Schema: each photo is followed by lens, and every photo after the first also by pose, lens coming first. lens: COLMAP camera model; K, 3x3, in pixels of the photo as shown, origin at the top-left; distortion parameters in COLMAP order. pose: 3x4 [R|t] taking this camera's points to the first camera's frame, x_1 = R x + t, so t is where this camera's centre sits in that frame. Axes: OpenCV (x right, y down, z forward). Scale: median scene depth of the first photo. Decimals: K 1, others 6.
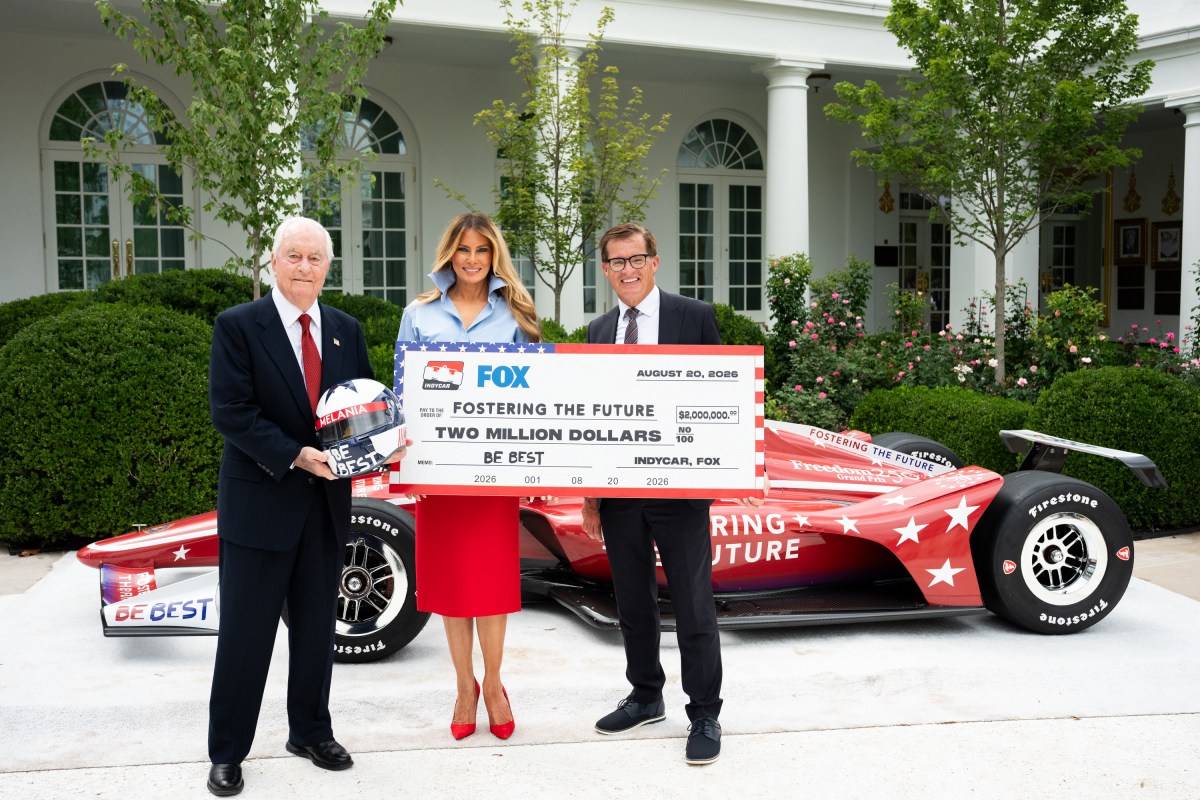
lens RADIAL K [[1303.2, 0, 613.7], [0, 1303.2, 395.6], [0, 0, 1]] dist [-0.038085, 0.071152]
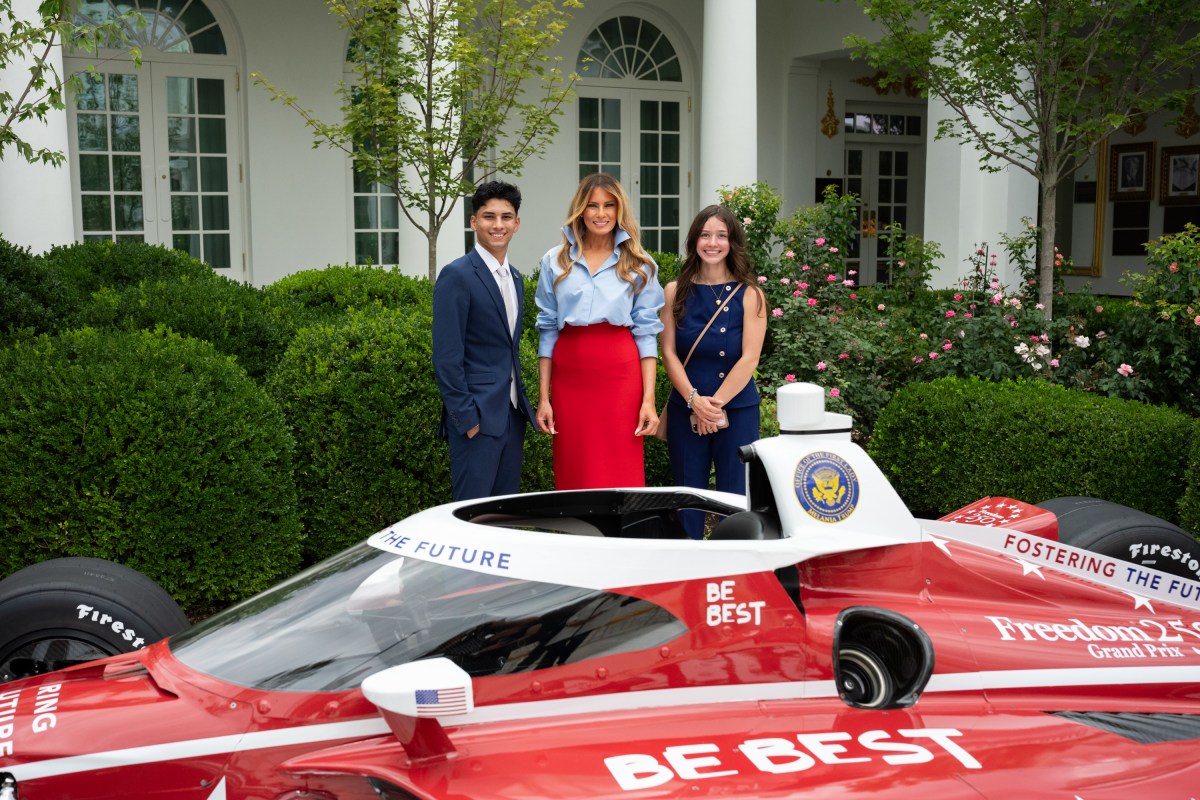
lens RADIAL K [[1319.1, 0, 529.7], [0, 1319.1, 408.2], [0, 0, 1]] dist [-0.053671, 0.122076]
pose [[0.999089, -0.008316, 0.041864, -0.033600], [0.006117, 0.998608, 0.052387, -0.038631], [-0.042241, -0.052083, 0.997749, 0.450618]]
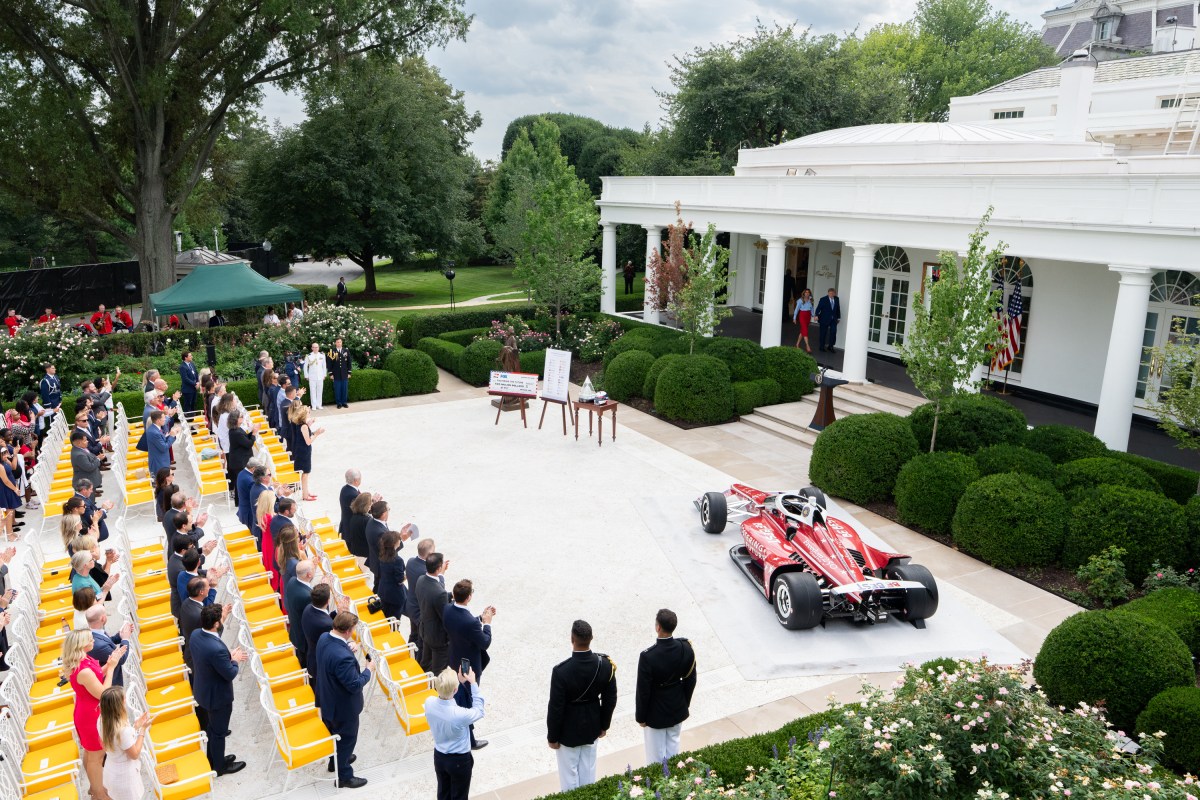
lens RADIAL K [[879.2, 0, 534.0], [0, 879.2, 398.1], [0, 0, 1]] dist [-0.000260, -0.001827]
pose [[-0.040190, 0.246767, -0.968241, 1.605417], [-0.077169, 0.965363, 0.249236, -0.565445], [0.996208, 0.084735, -0.019756, 0.327354]]
